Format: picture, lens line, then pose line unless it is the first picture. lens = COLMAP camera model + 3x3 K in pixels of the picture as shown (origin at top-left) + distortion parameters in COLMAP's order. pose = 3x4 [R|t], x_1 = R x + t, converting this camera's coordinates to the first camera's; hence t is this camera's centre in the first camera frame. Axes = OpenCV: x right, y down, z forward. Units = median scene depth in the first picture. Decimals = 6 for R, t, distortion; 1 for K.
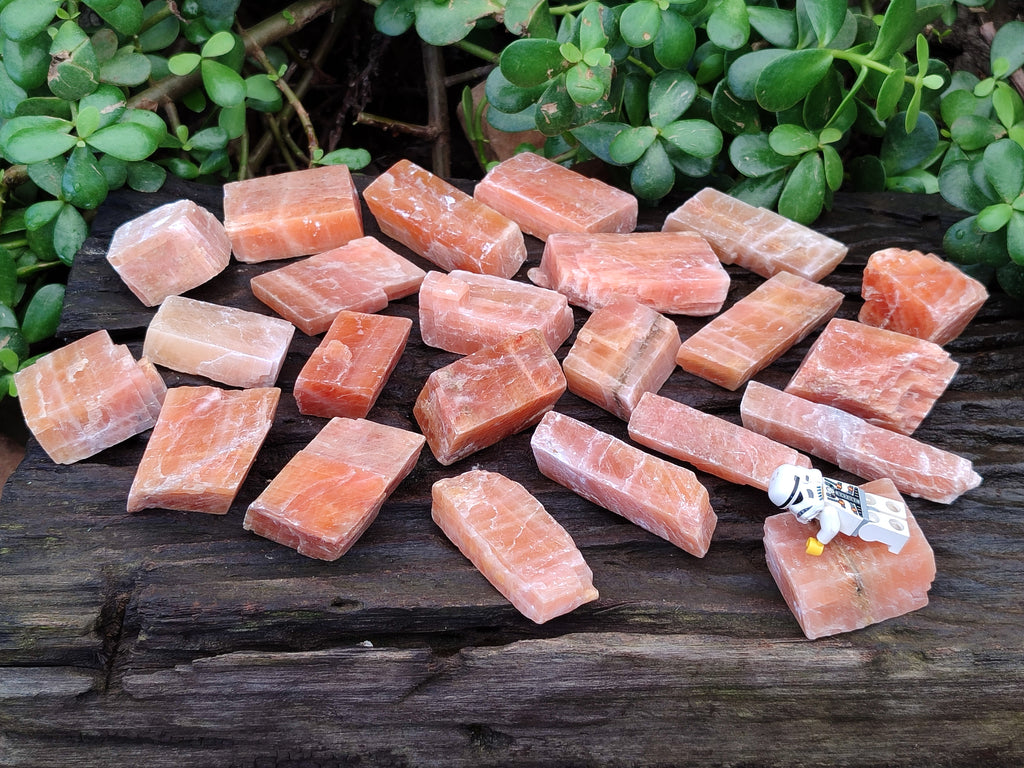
lens RADIAL K [[1593.4, 0, 512.4], [0, 1593.4, 384.4], [0, 0, 1]] dist [-0.024950, 0.000000]
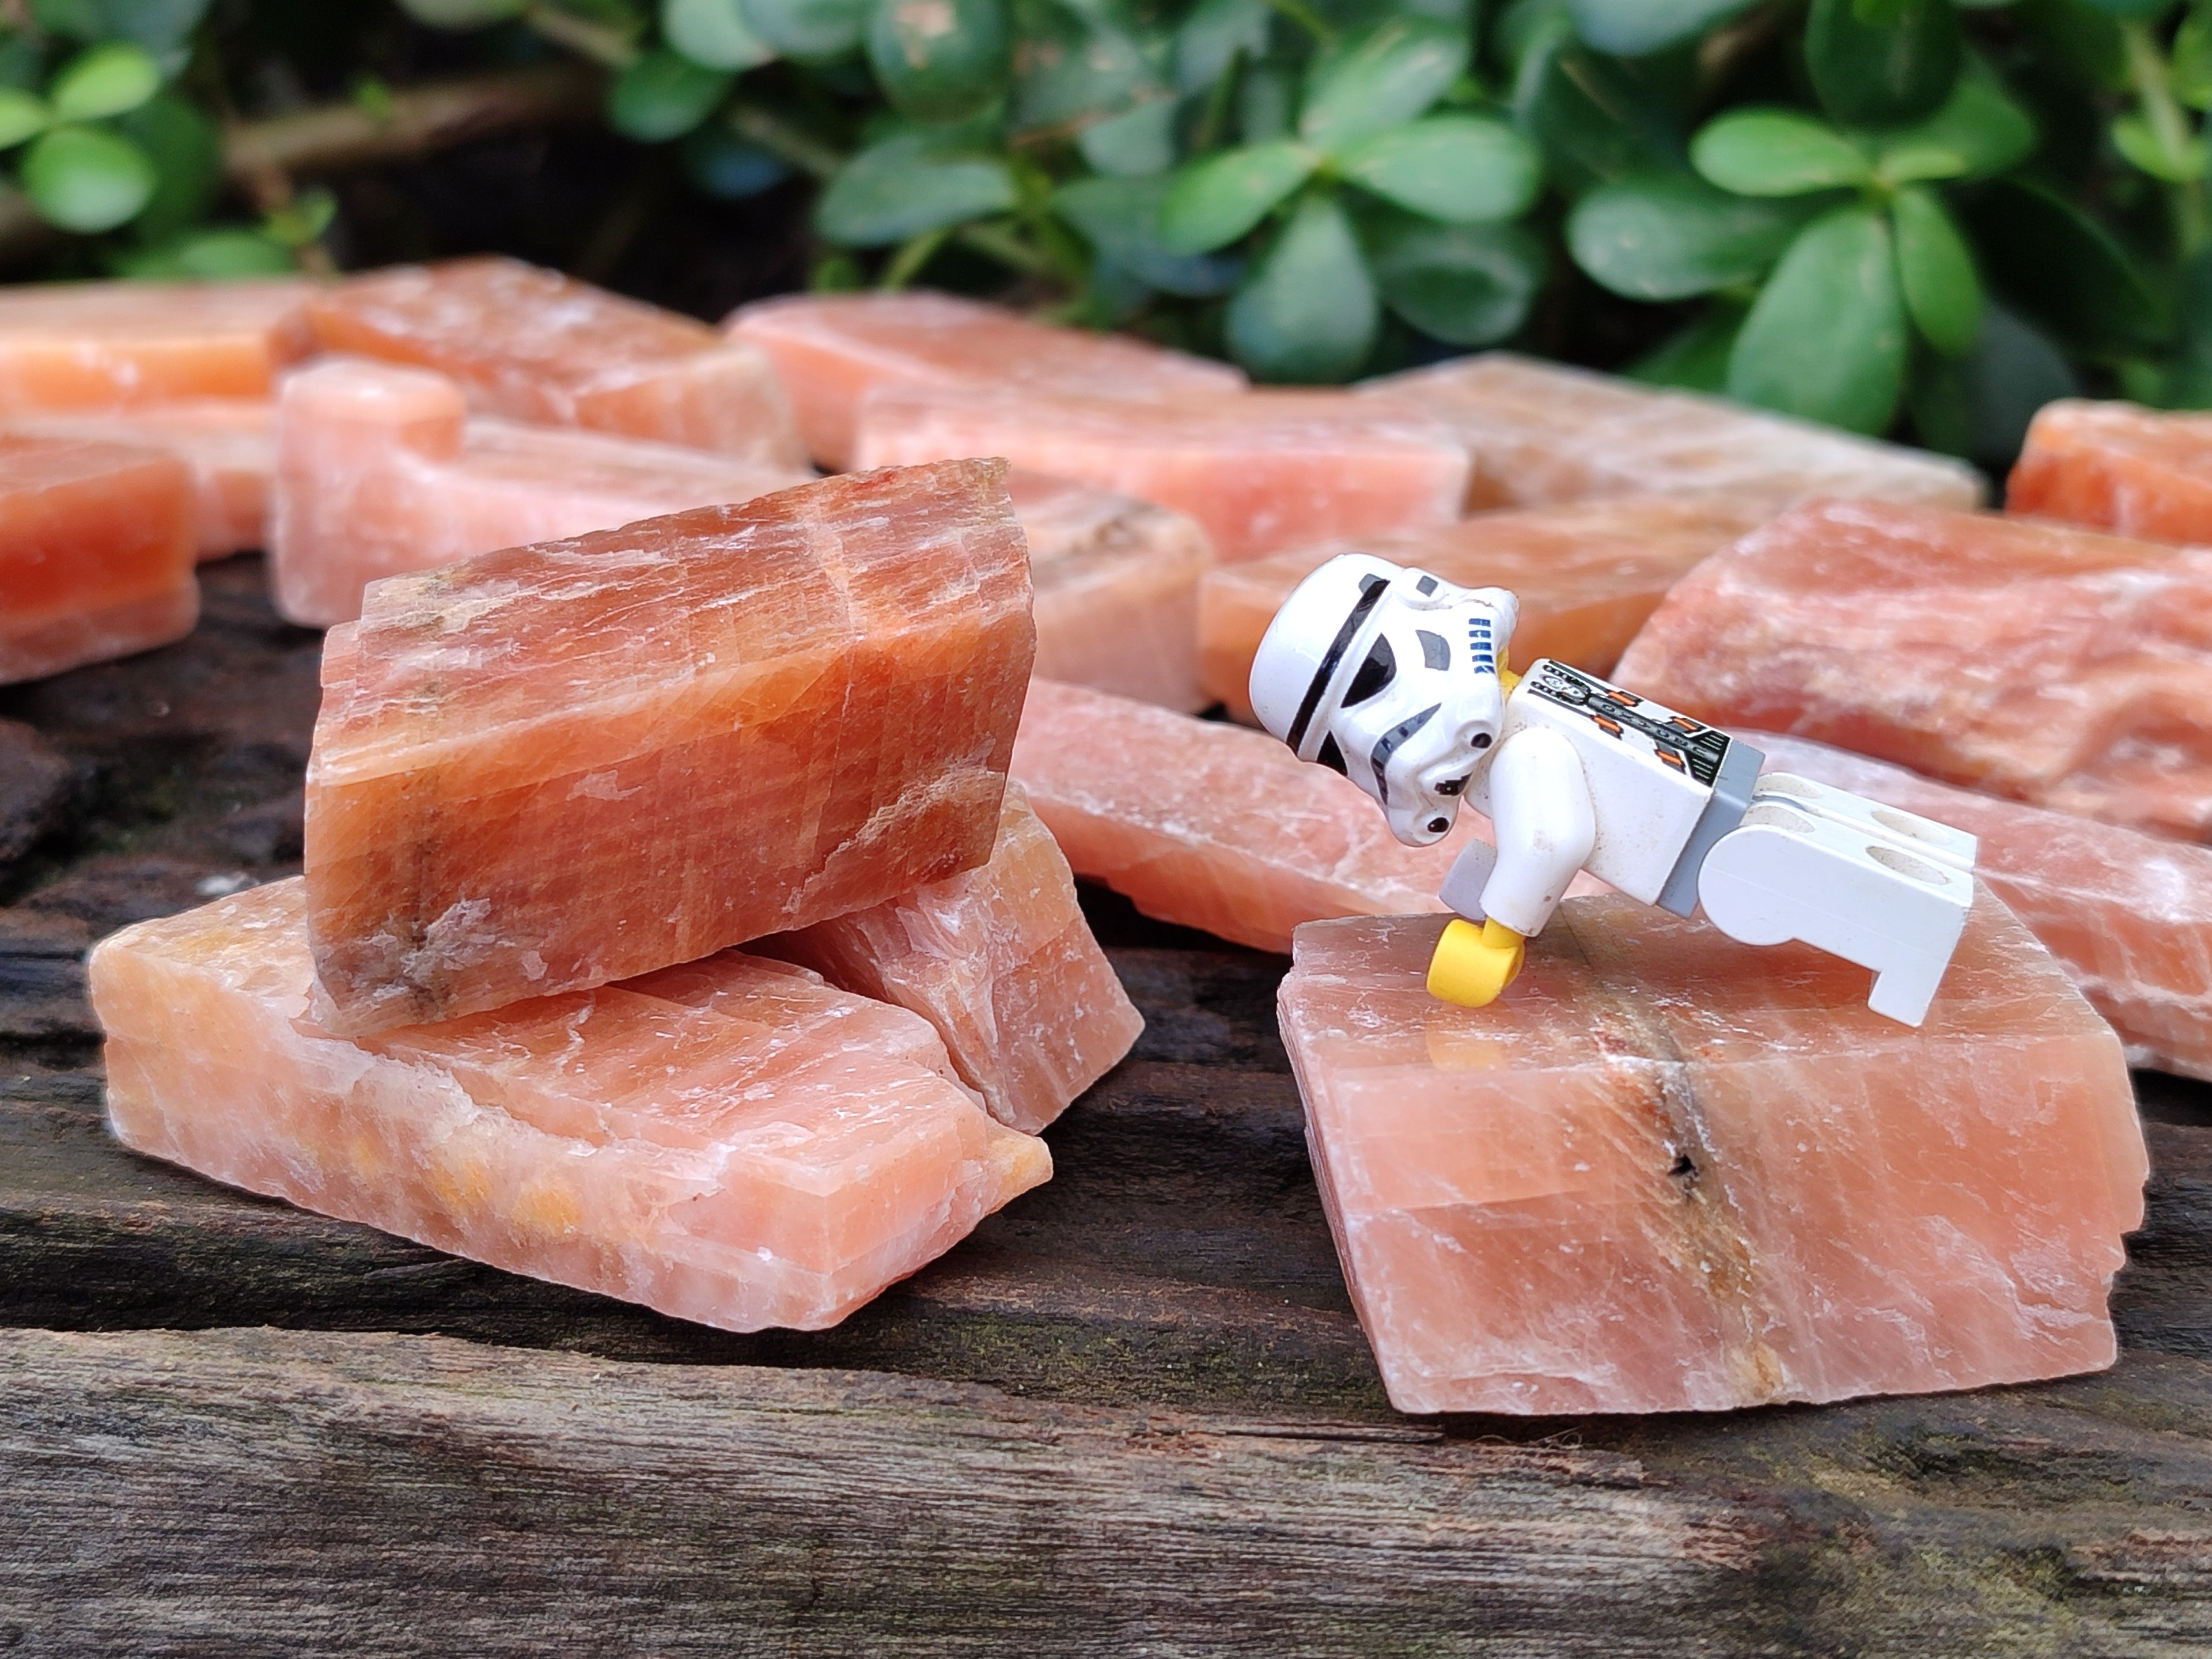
lens RADIAL K [[3441.9, 0, 1105.7], [0, 3441.9, 828.0], [0, 0, 1]] dist [-0.024950, 0.000000]
pose [[0.983040, 0.028458, -0.181172, 0.220973], [-0.093324, 0.928040, -0.360601, 0.241350], [0.157873, 0.371393, 0.914955, 0.603676]]
